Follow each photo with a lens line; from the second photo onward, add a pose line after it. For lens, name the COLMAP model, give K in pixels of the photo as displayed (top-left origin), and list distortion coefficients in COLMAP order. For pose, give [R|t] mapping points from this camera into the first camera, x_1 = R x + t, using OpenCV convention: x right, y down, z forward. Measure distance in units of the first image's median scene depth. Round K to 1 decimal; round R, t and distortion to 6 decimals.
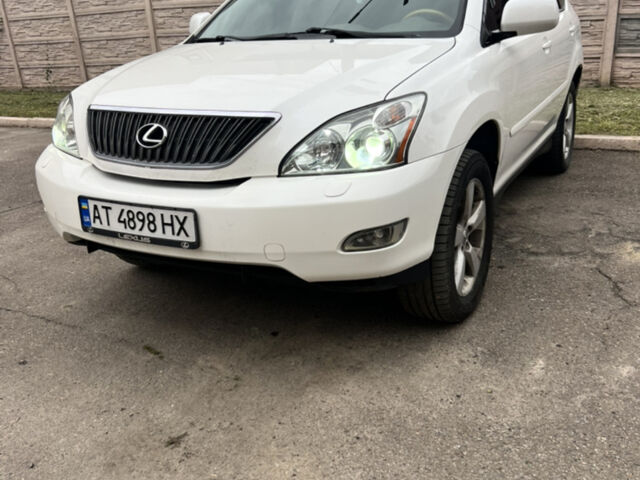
lens RADIAL K [[649.0, 0, 321.7], [0, 649.0, 242.0], [0, 0, 1]] dist [0.036481, 0.000000]
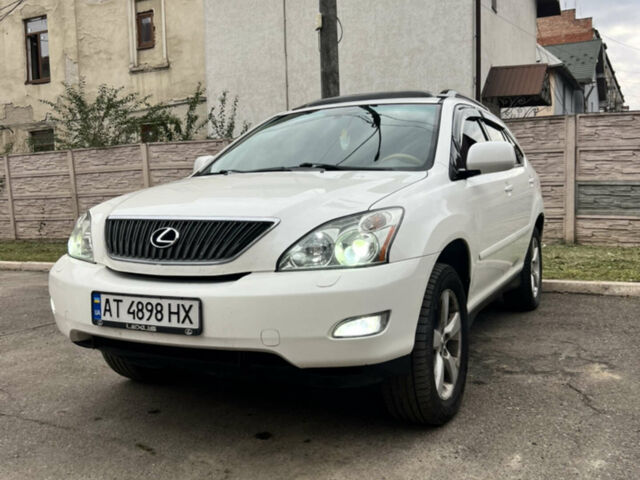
lens RADIAL K [[649.0, 0, 326.1], [0, 649.0, 235.1], [0, 0, 1]] dist [0.036481, 0.000000]
pose [[0.999246, 0.018818, 0.033950, -0.017060], [-0.009517, 0.966704, -0.255722, 0.115686], [-0.037632, 0.255206, 0.966154, -0.104449]]
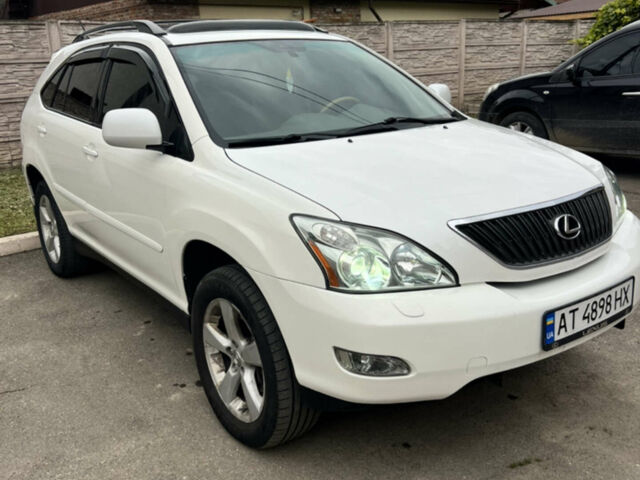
lens RADIAL K [[649.0, 0, 322.5], [0, 649.0, 235.6], [0, 0, 1]] dist [0.036481, 0.000000]
pose [[0.440743, -0.225789, 0.868772, -1.255185], [0.320160, 0.943734, 0.082849, -0.341312], [-0.838596, 0.241631, 0.488233, 0.793400]]
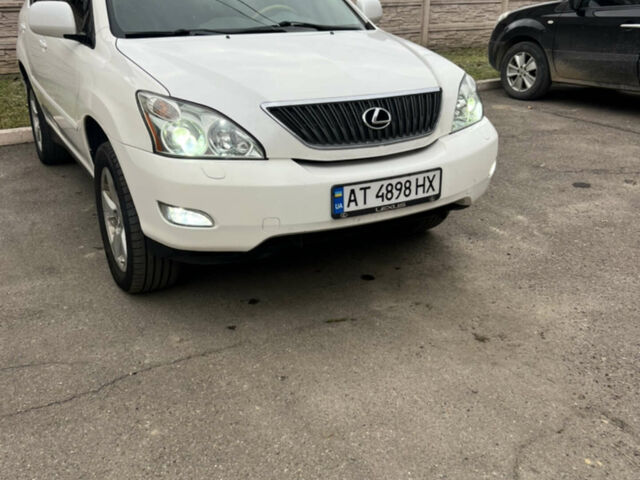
lens RADIAL K [[649.0, 0, 330.4], [0, 649.0, 255.2], [0, 0, 1]] dist [0.036481, 0.000000]
pose [[0.545843, -0.290439, 0.785939, -1.235107], [0.261895, 0.950143, 0.169231, -0.143443], [-0.795906, 0.113460, 0.594693, 0.386720]]
